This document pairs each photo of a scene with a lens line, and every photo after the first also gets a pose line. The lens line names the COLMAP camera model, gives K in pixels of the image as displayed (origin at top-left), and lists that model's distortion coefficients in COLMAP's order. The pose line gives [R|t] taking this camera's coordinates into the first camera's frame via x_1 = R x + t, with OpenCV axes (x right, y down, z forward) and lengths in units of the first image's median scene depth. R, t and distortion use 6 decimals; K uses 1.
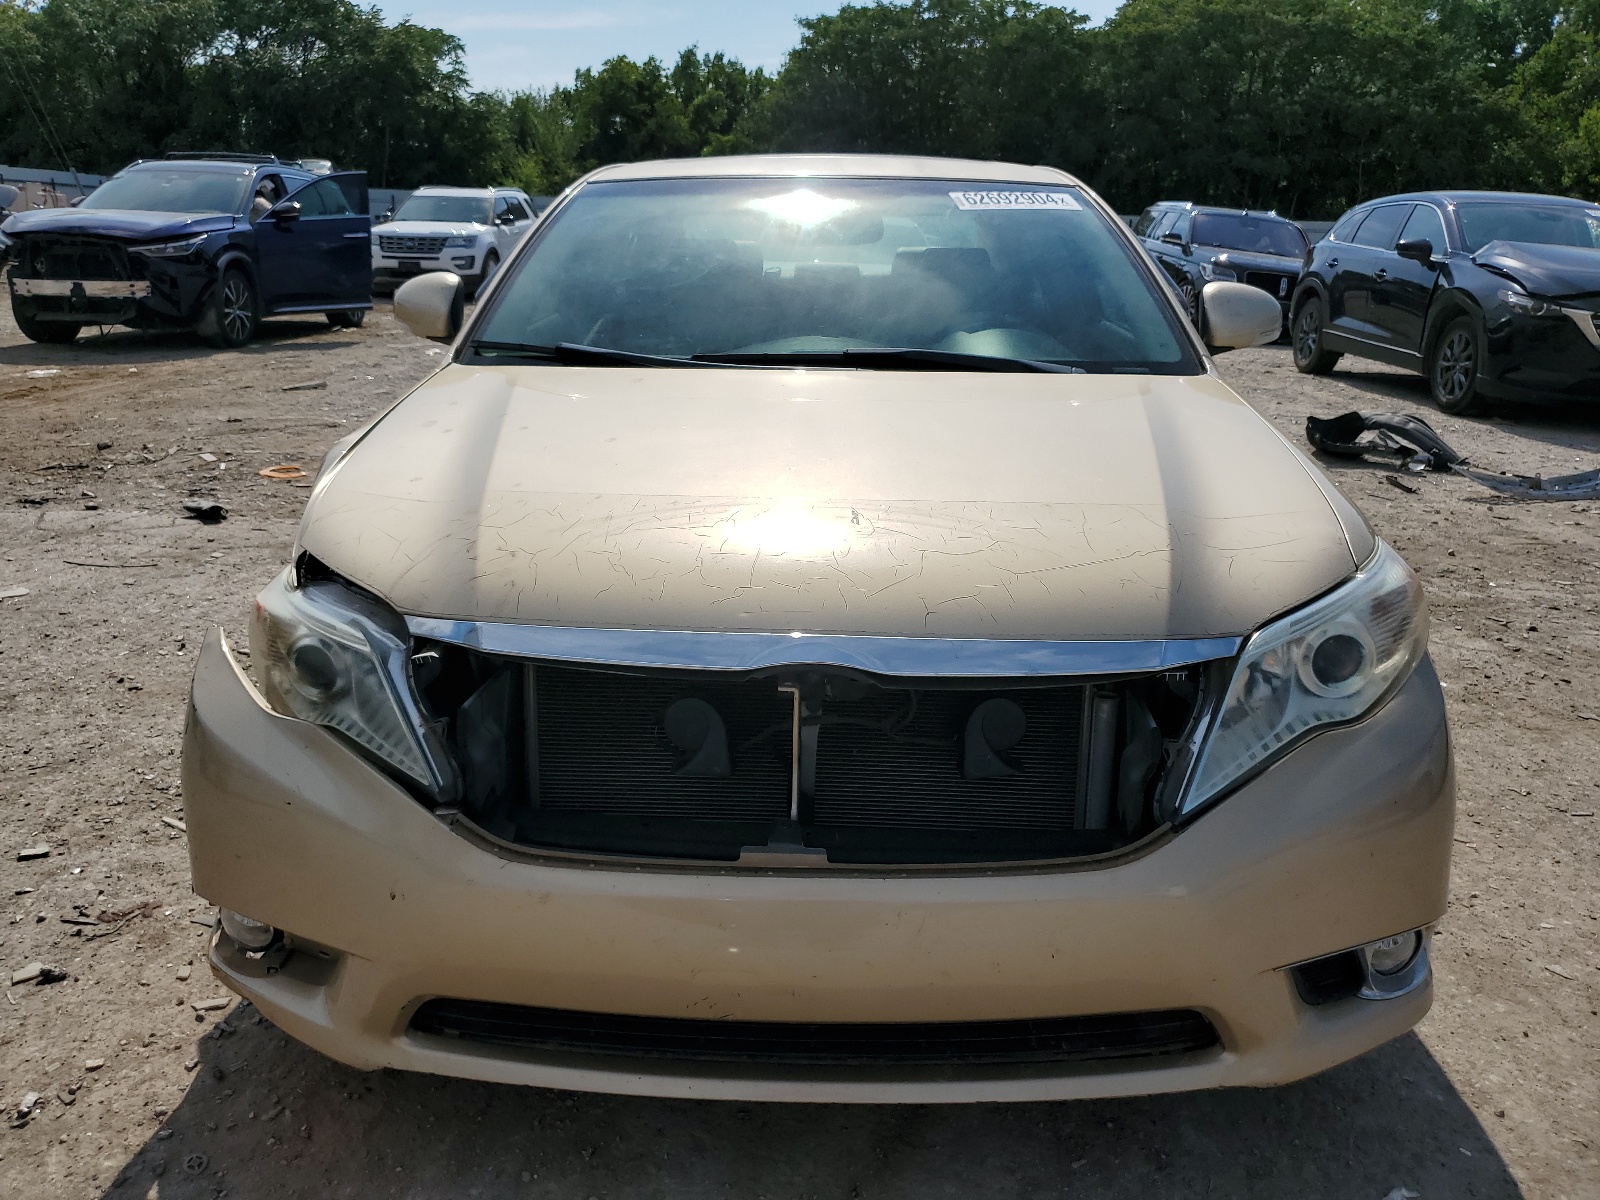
lens RADIAL K [[1225.6, 0, 802.9], [0, 1225.6, 597.9], [0, 0, 1]] dist [0.002994, 0.002116]
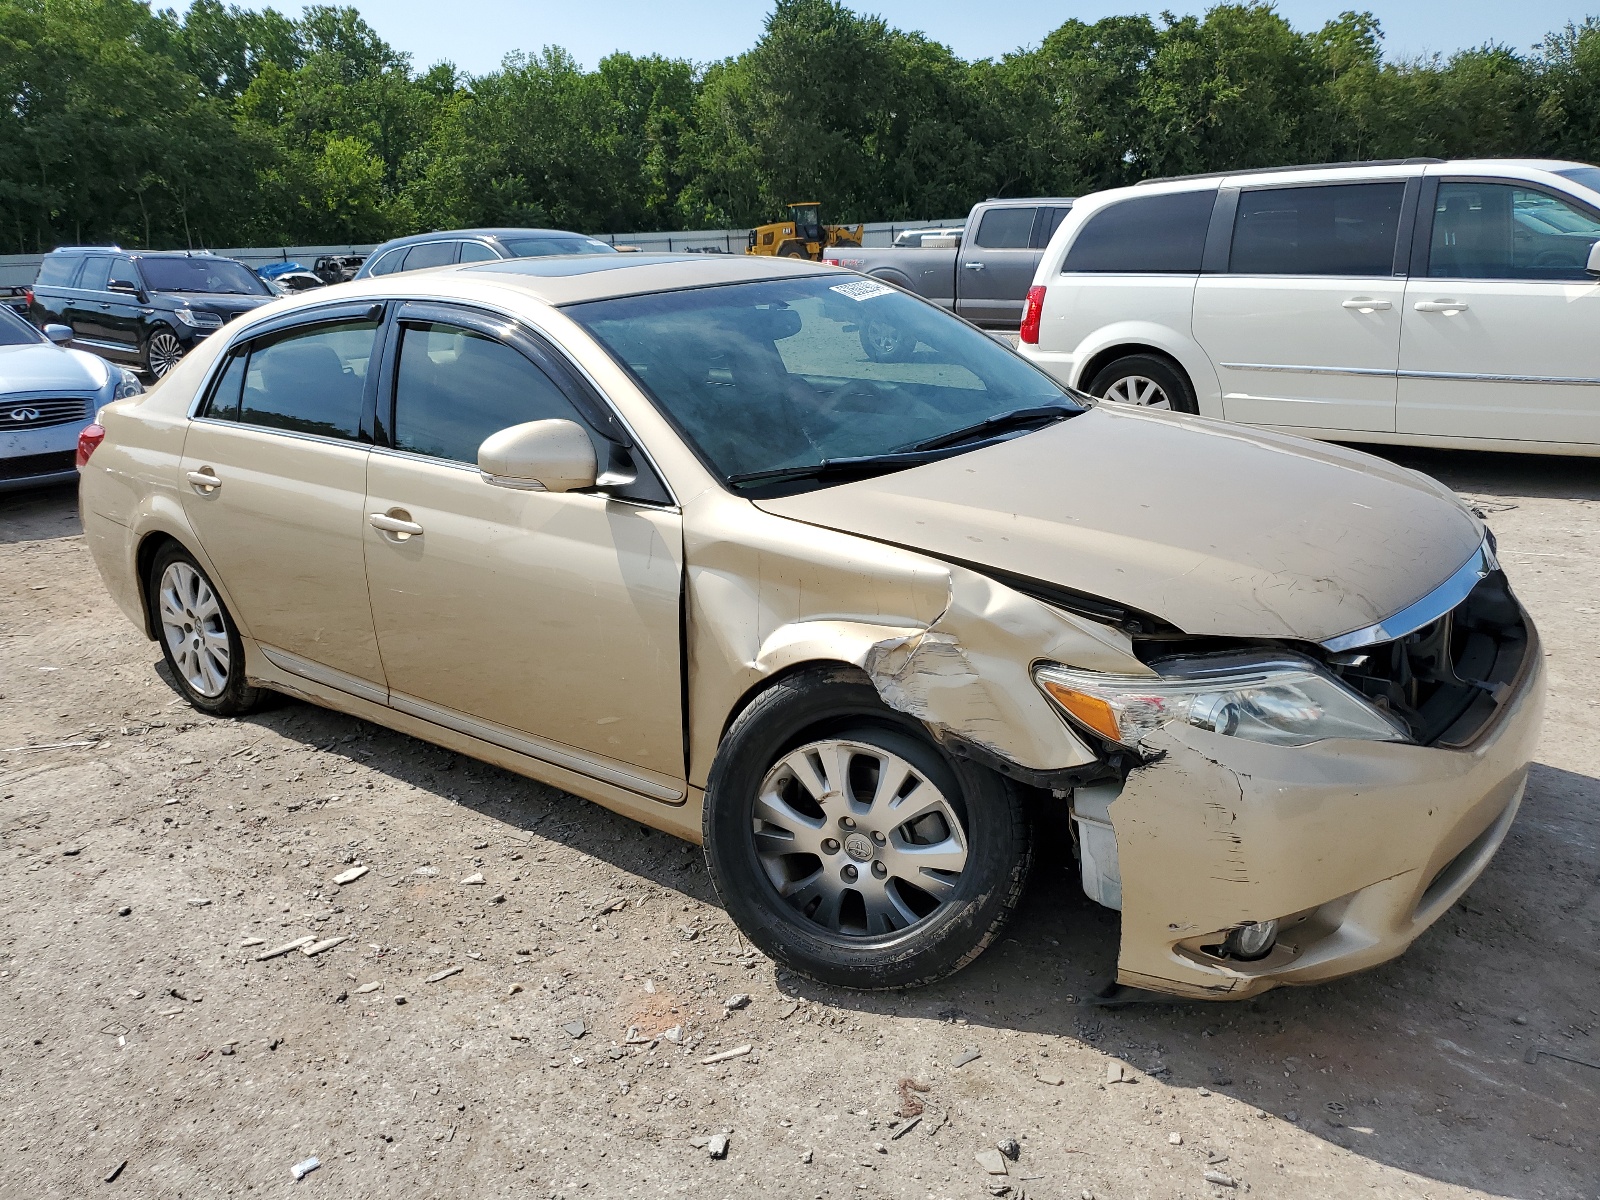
lens RADIAL K [[1225.6, 0, 805.6], [0, 1225.6, 596.7], [0, 0, 1]] dist [0.002994, 0.002116]
pose [[0.605907, -0.271774, 0.747674, -1.330243], [0.285127, 0.951586, 0.114832, -0.275069], [-0.742684, 0.143605, 0.654063, 0.415895]]
